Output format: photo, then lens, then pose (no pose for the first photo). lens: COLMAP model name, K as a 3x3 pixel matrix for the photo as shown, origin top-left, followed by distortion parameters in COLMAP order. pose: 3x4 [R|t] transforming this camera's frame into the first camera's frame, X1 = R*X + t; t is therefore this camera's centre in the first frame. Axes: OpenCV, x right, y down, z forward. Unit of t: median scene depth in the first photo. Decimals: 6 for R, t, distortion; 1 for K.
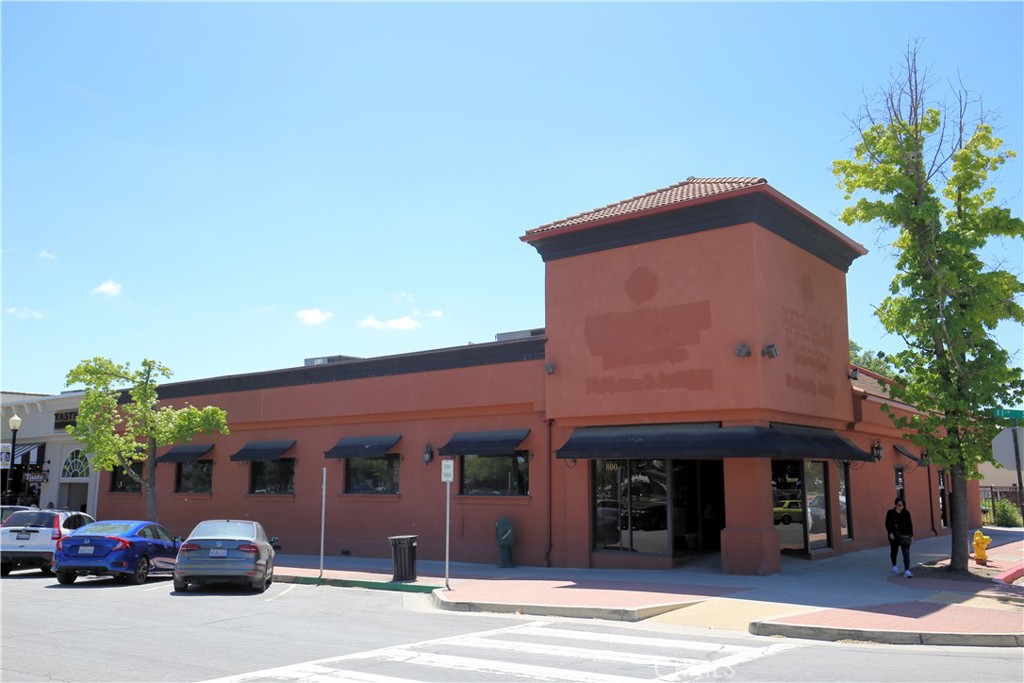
lens RADIAL K [[887.3, 0, 512.0], [0, 887.3, 341.5], [0, 0, 1]] dist [0.027355, -0.000673]
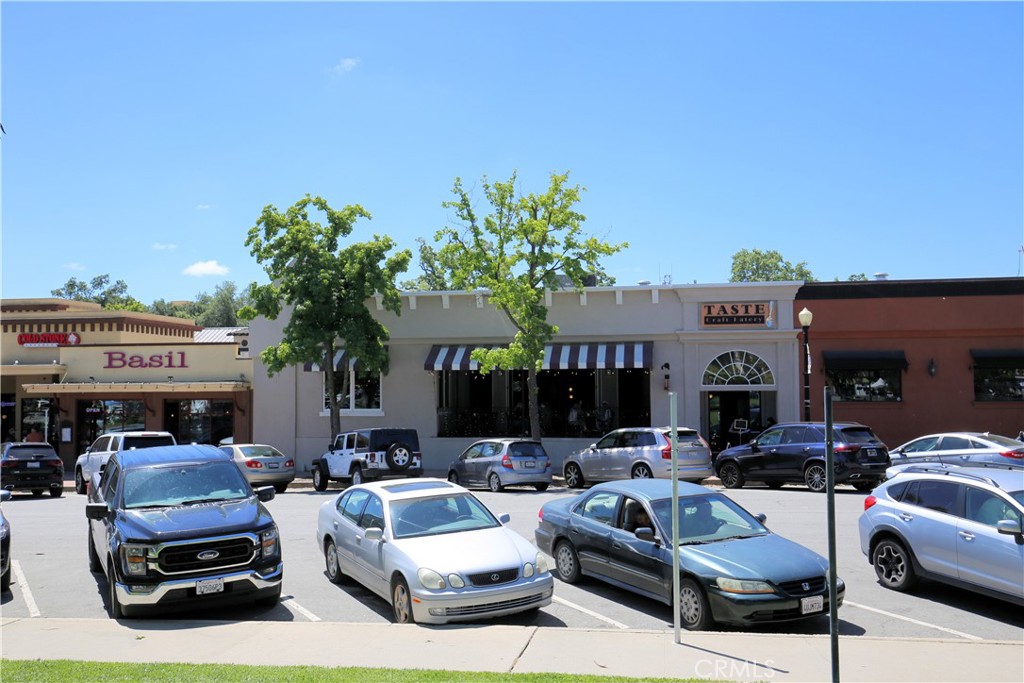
lens RADIAL K [[976.5, 0, 502.2], [0, 976.5, 344.0], [0, 0, 1]] dist [0.036571, 0.011956]
pose [[0.878213, 0.015156, 0.478029, -1.799809], [-0.068241, 0.993242, 0.093879, 0.074182], [-0.473376, -0.115067, 0.873313, 0.523860]]
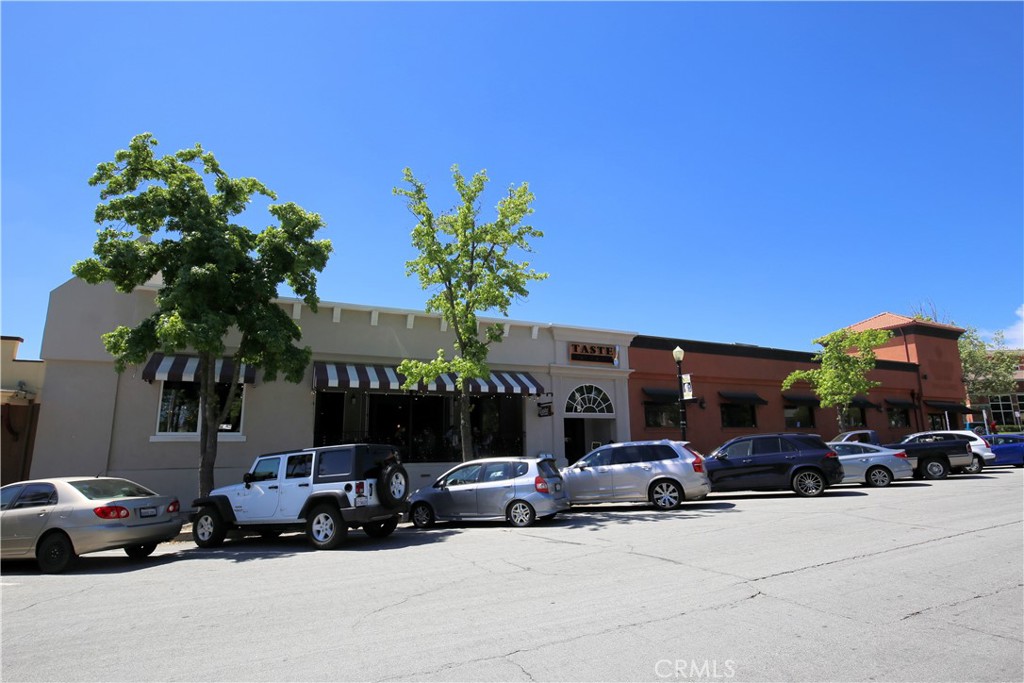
lens RADIAL K [[515.8, 0, 511.2], [0, 515.8, 345.6], [0, 0, 1]] dist [-0.021450, -0.000312]
pose [[0.432676, 0.164030, 0.886502, -1.690693], [-0.129770, 0.984401, -0.118808, 0.256389], [-0.892161, -0.063636, 0.447212, 1.345037]]
